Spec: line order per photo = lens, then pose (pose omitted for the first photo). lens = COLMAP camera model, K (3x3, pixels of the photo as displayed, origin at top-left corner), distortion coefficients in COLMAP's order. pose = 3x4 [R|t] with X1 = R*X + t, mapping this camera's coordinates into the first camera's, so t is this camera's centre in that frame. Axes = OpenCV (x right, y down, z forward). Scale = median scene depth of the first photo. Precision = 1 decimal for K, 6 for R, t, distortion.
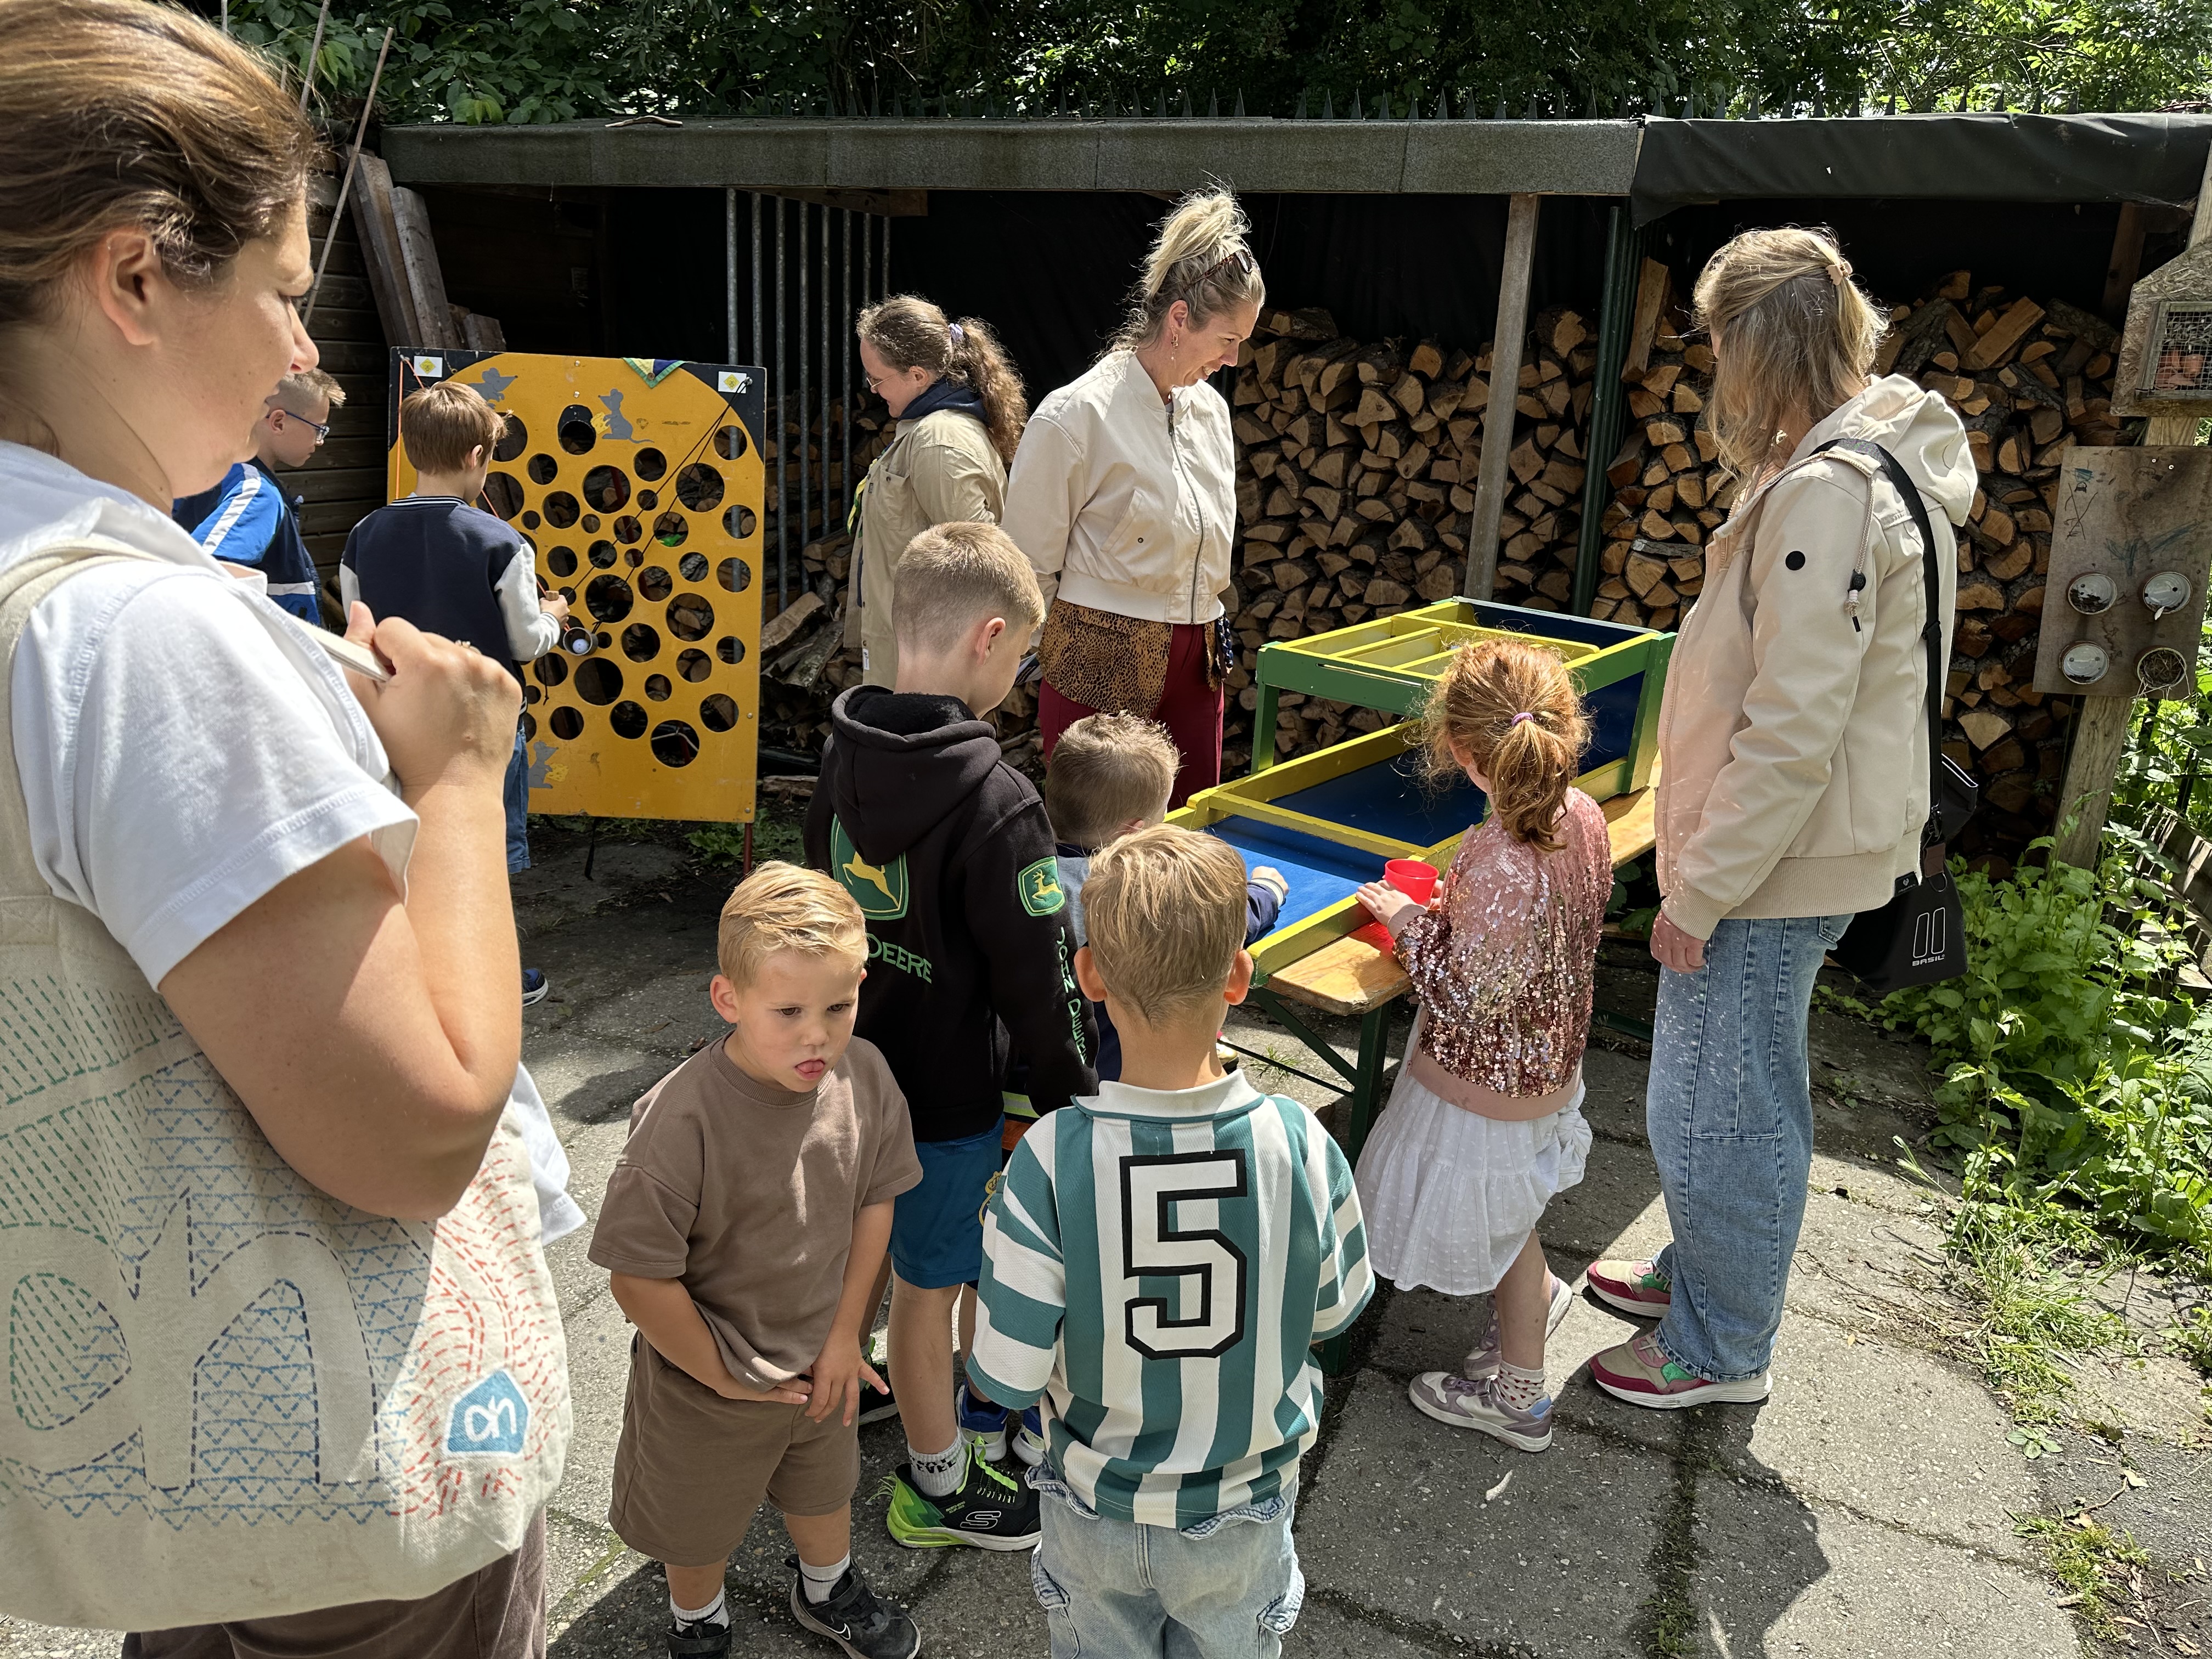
lens RADIAL K [[1572.7, 0, 1119.6], [0, 1572.7, 814.7], [0, 0, 1]] dist [0.028035, -0.039963]
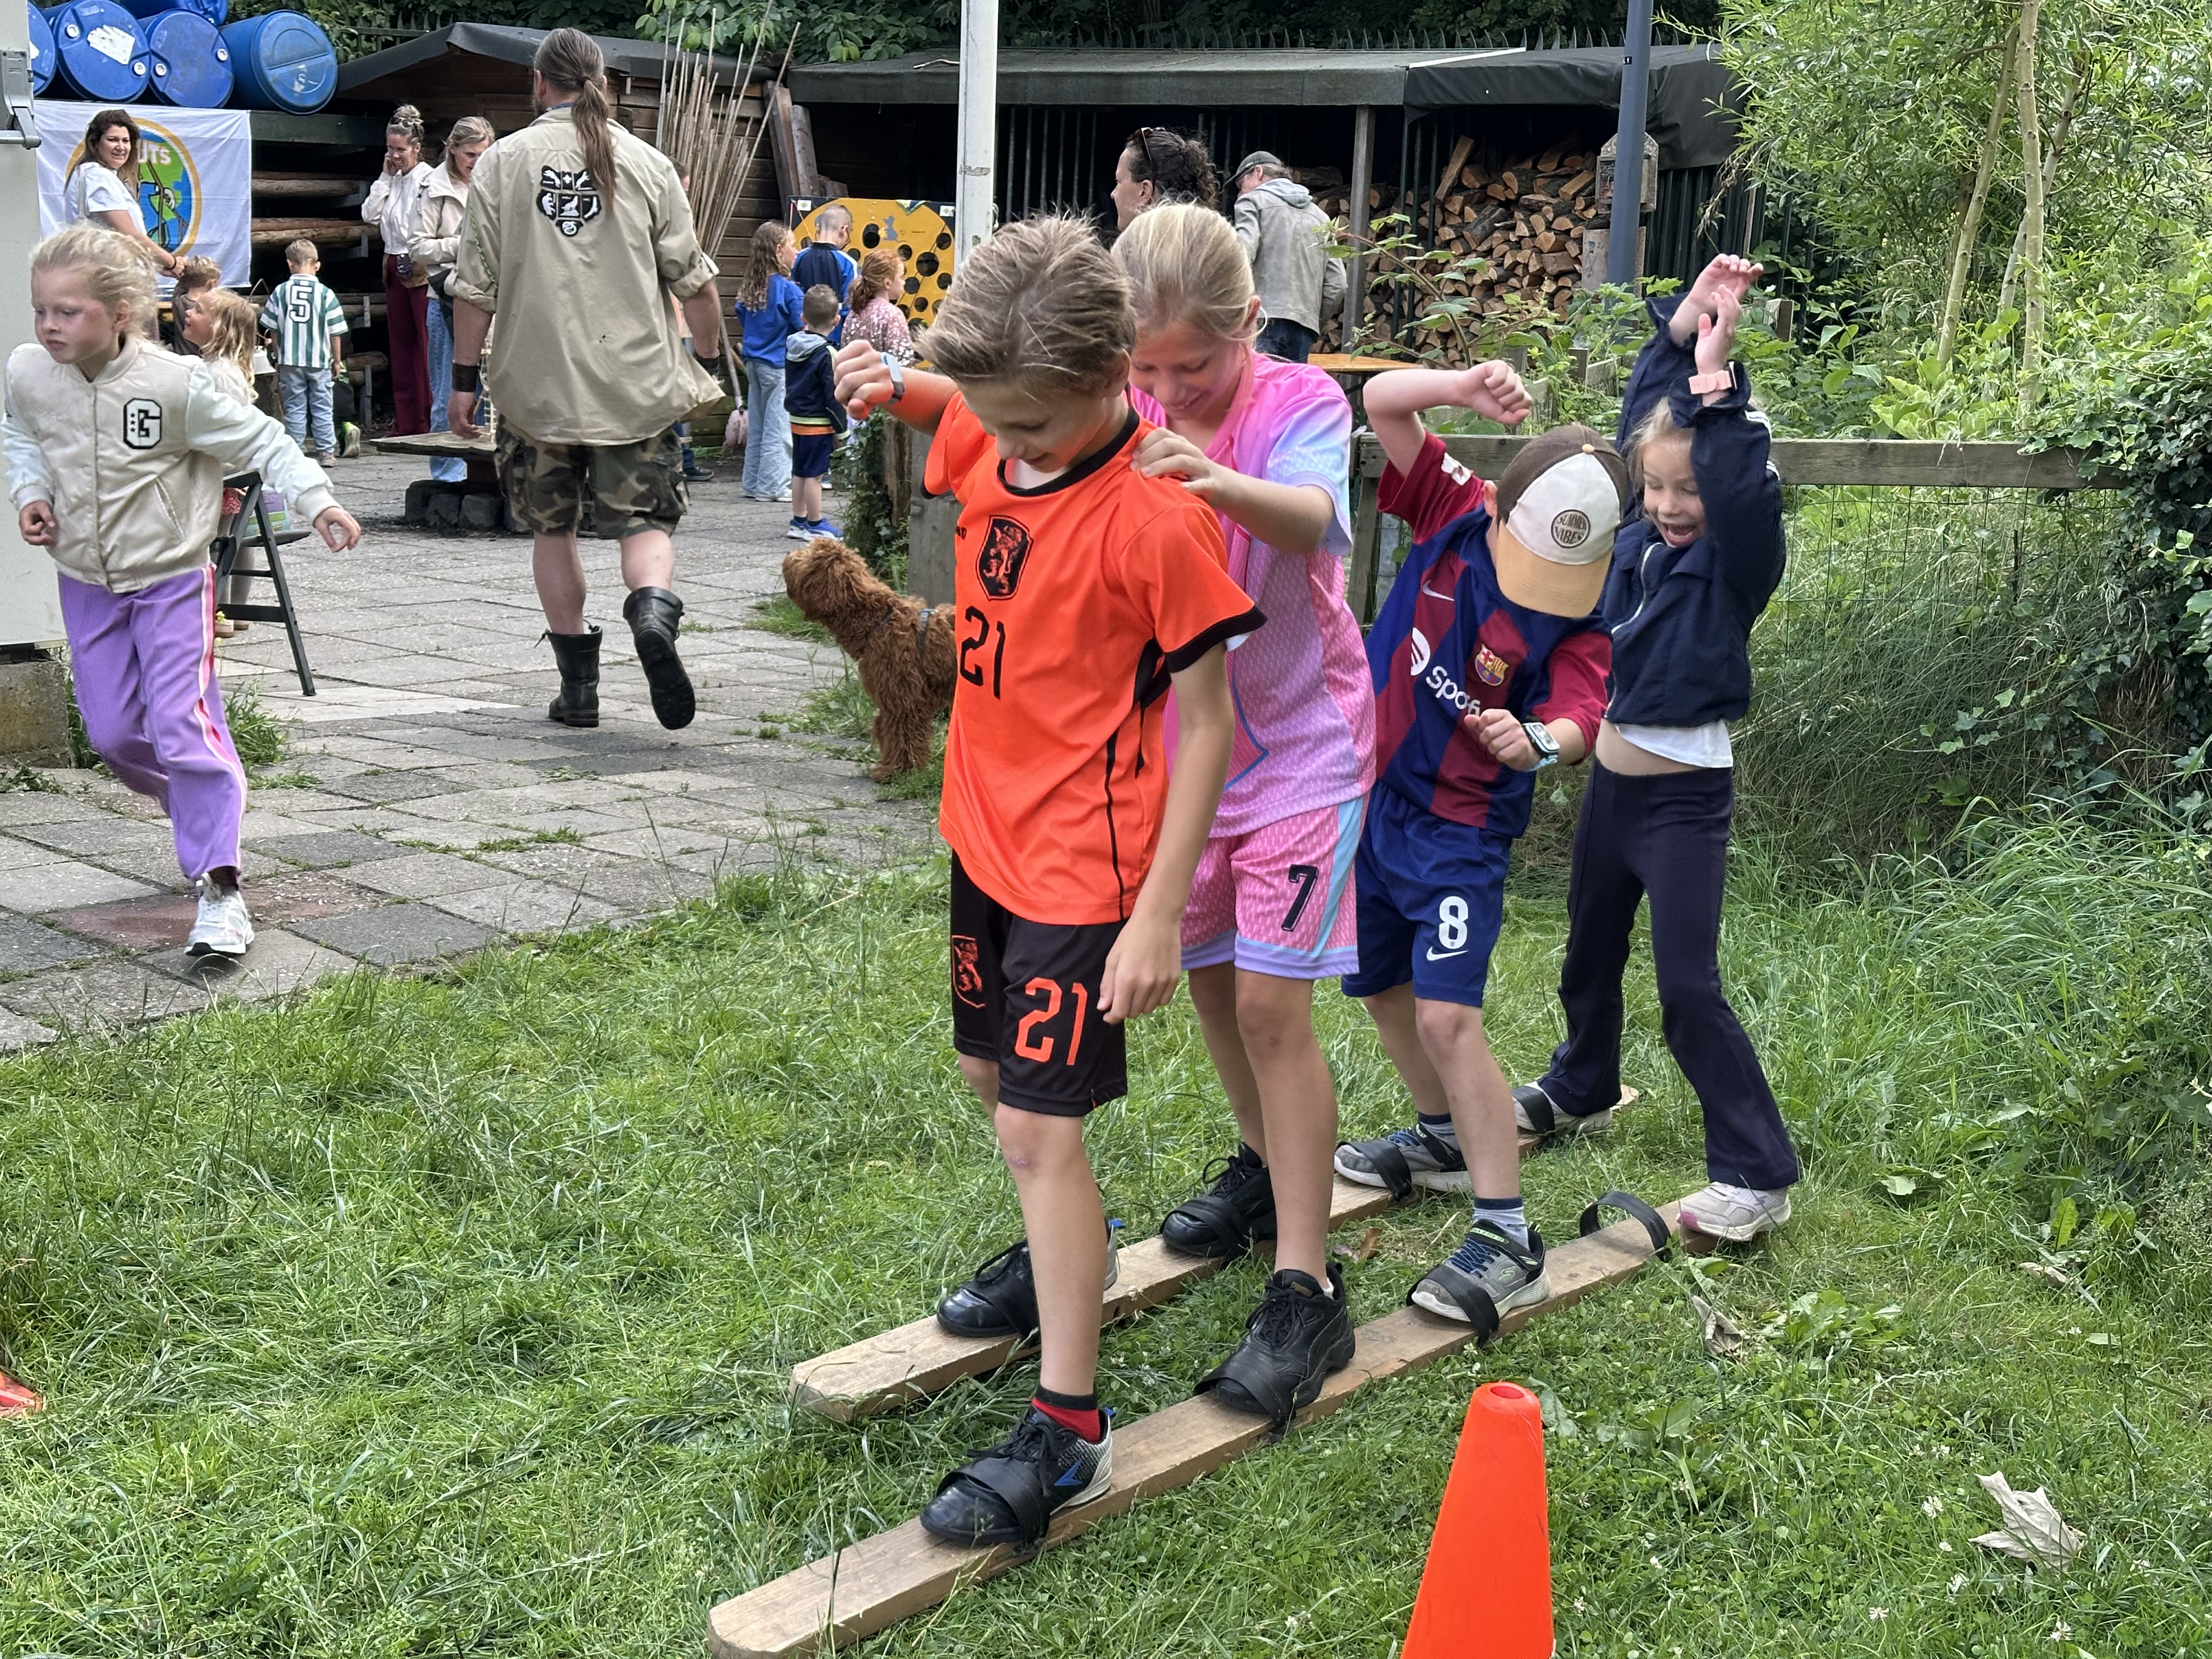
lens RADIAL K [[3134.1, 0, 1116.5], [0, 3134.1, 922.8], [0, 0, 1]] dist [0.050285, 0.000000]
pose [[0.955673, 0.050094, -0.290137, 1.088038], [-0.070999, 0.995549, -0.061974, 0.800362], [0.285741, 0.079826, 0.954976, -2.495363]]
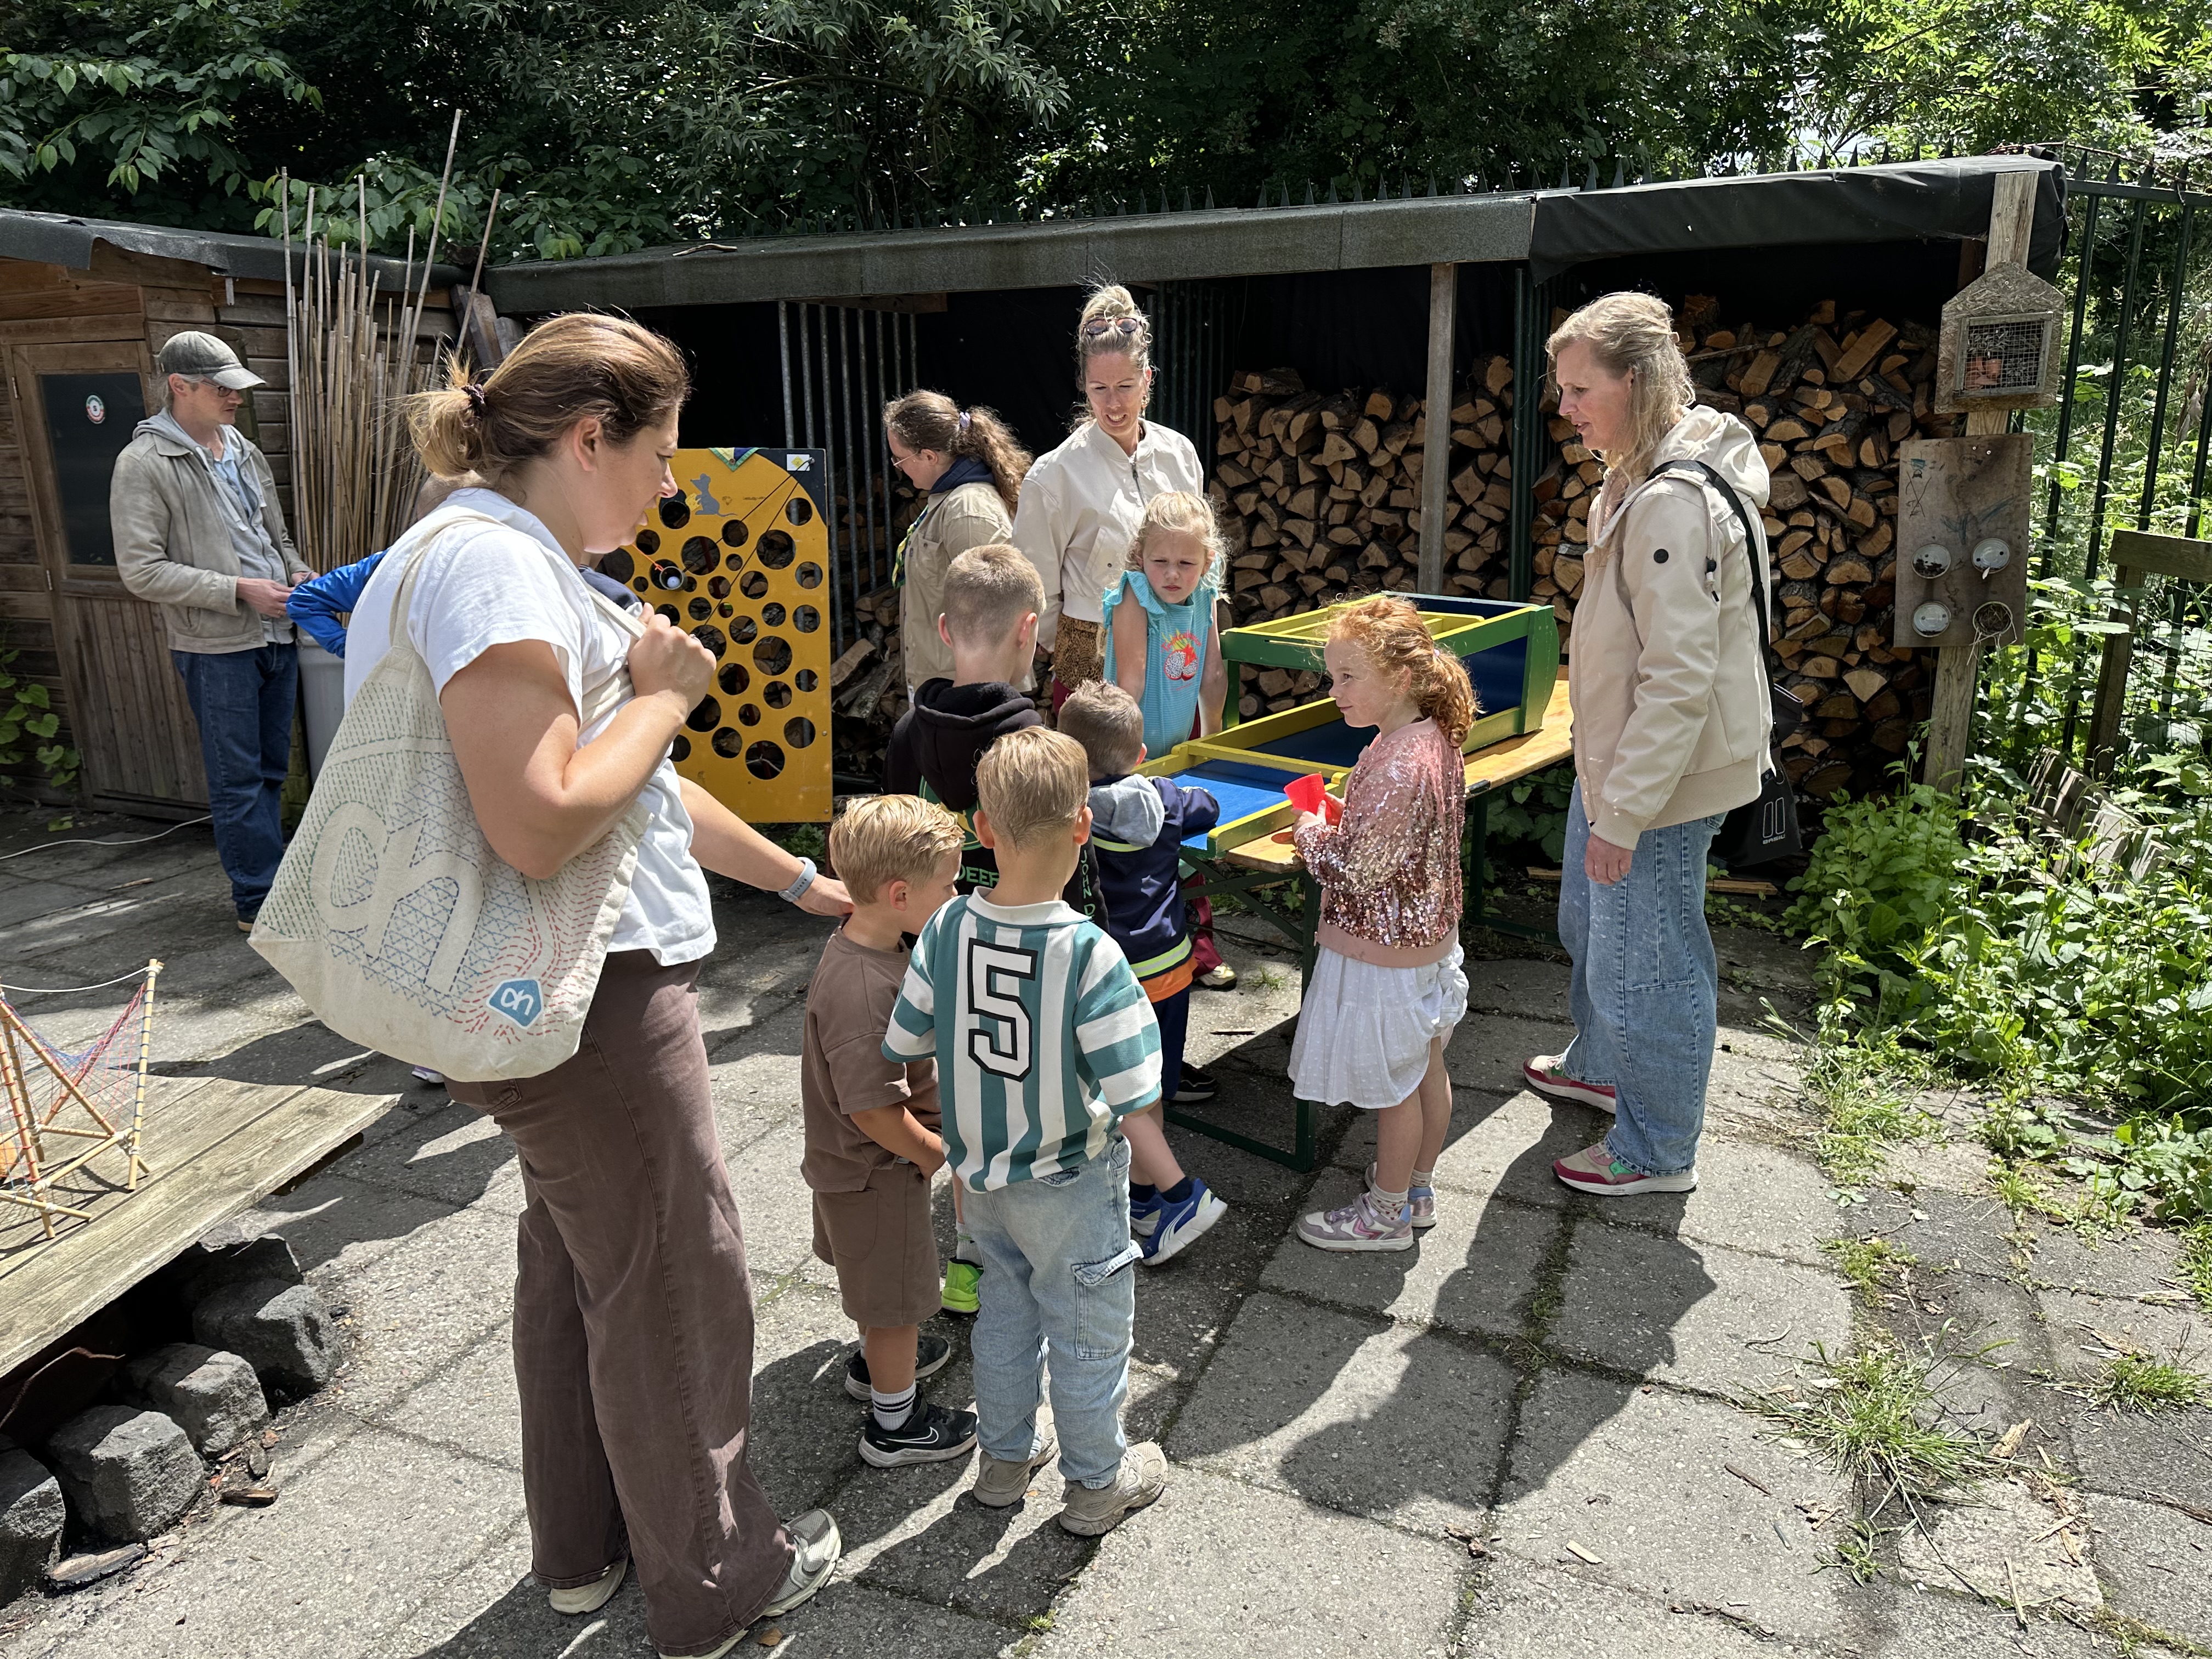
lens RADIAL K [[1572.7, 0, 1111.7], [0, 1572.7, 826.1], [0, 0, 1]] dist [0.028035, -0.039963]
pose [[0.997782, -0.058323, -0.032072, 0.019115], [0.057321, 0.997865, -0.031301, 0.056939], [0.033829, 0.029393, 0.998995, -0.195012]]
